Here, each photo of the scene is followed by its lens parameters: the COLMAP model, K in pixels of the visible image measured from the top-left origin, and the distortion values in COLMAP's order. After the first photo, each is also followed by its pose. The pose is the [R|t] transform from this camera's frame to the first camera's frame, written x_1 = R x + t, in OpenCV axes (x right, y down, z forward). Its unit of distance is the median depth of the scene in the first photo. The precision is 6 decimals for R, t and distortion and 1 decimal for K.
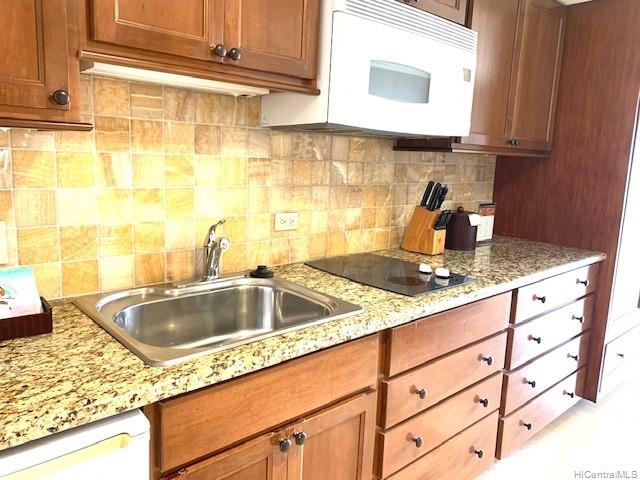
lens RADIAL K [[490.0, 0, 325.3], [0, 490.0, 239.1], [0, 0, 1]] dist [0.037926, -0.056941]
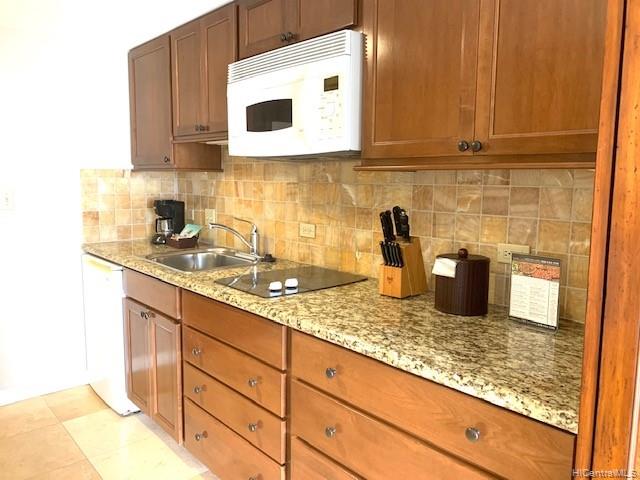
lens RADIAL K [[490.0, 0, 324.2], [0, 490.0, 235.3], [0, 0, 1]] dist [0.037926, -0.056941]
pose [[-0.011518, 0.066196, -0.997740, 1.377570], [-0.188157, 0.979839, 0.067181, -0.135375], [0.982071, 0.188506, 0.001170, 1.187622]]
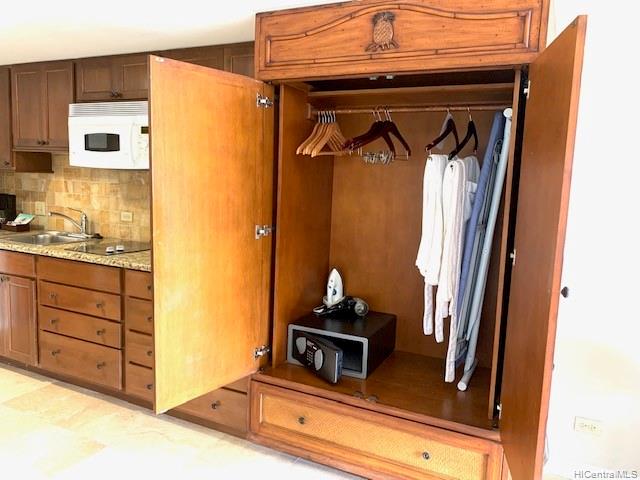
lens RADIAL K [[490.0, 0, 318.2], [0, 490.0, 228.4], [0, 0, 1]] dist [0.037926, -0.056941]
pose [[0.359296, 0.062856, -0.931104, 2.244412], [-0.185248, 0.982678, -0.005146, -0.135547], [0.914652, 0.174334, 0.364717, 1.126519]]
